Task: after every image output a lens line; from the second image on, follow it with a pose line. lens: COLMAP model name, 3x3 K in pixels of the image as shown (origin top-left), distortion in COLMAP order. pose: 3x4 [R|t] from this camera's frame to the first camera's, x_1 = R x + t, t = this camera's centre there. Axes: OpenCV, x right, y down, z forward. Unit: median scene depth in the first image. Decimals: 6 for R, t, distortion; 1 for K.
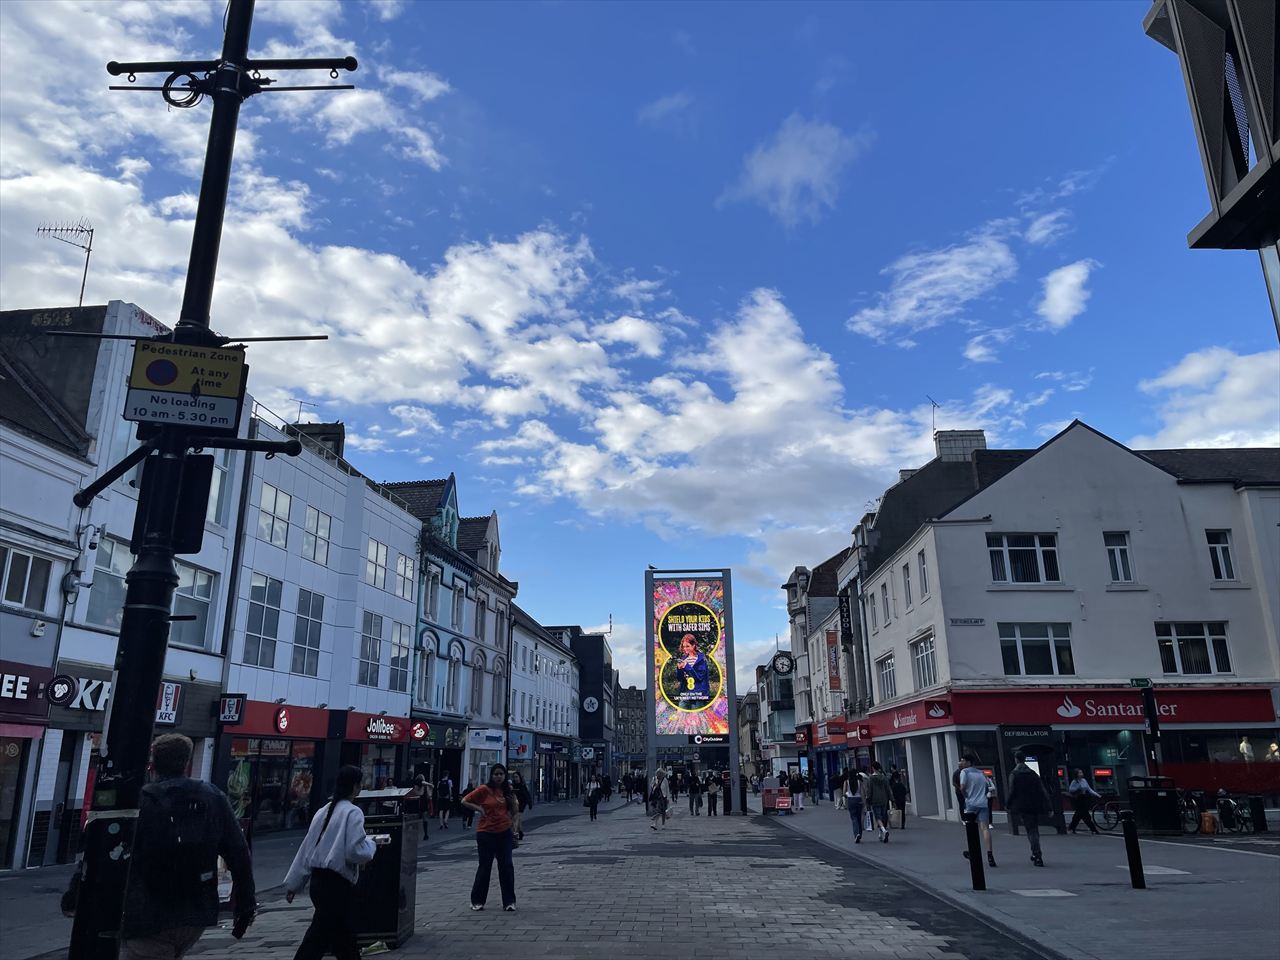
lens RADIAL K [[939.9, 0, 640.0], [0, 939.9, 480.0], [0, 0, 1]] dist [0.109586, -0.120170]
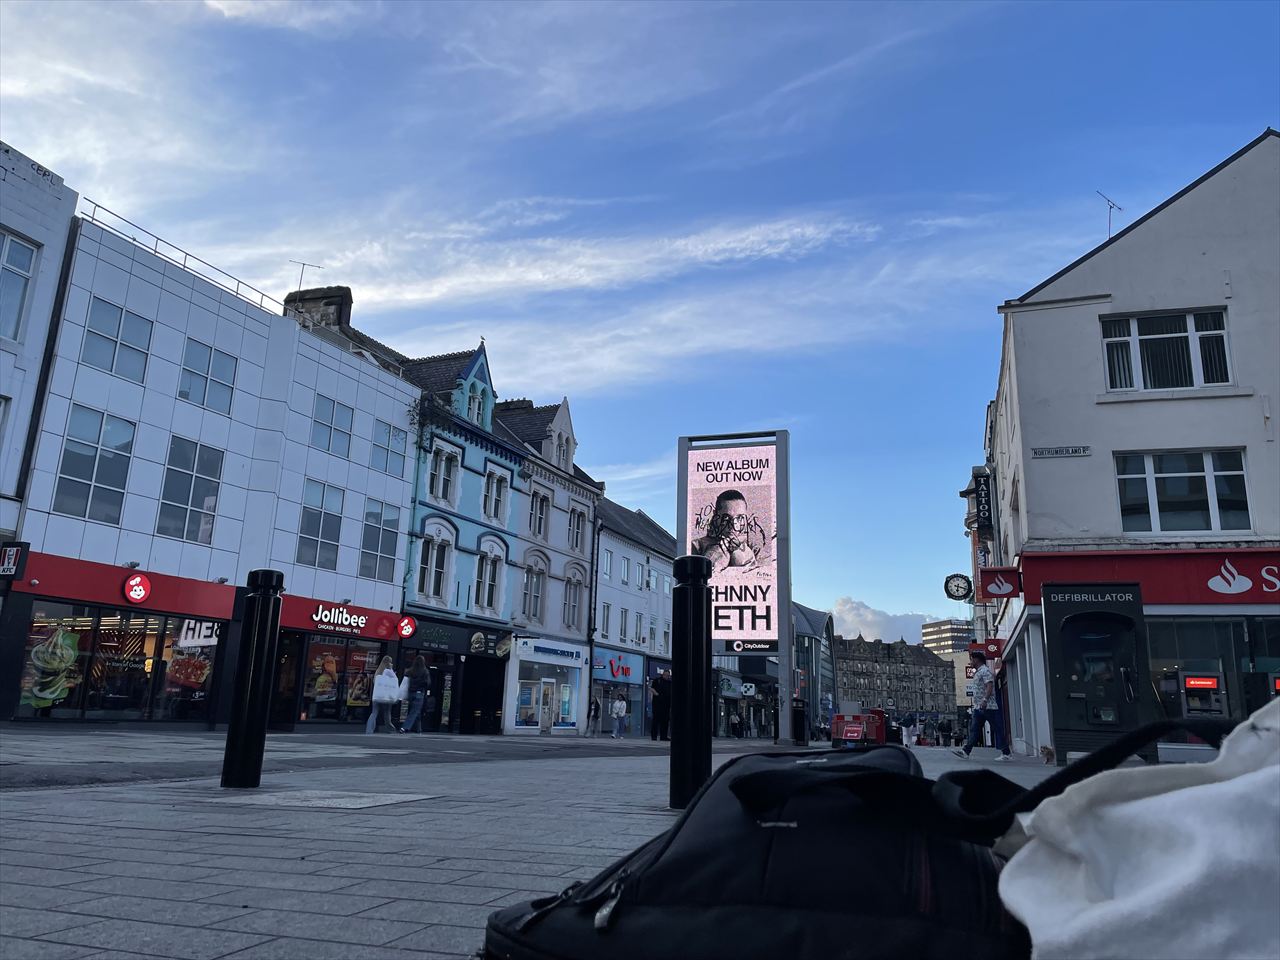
lens RADIAL K [[939.9, 0, 640.0], [0, 939.9, 480.0], [0, 0, 1]] dist [0.109586, -0.120170]
pose [[0.960866, -0.027547, -0.275640, 0.190248], [0.039289, 0.998536, 0.037169, 0.101635], [0.274212, -0.046544, 0.960542, 0.233052]]
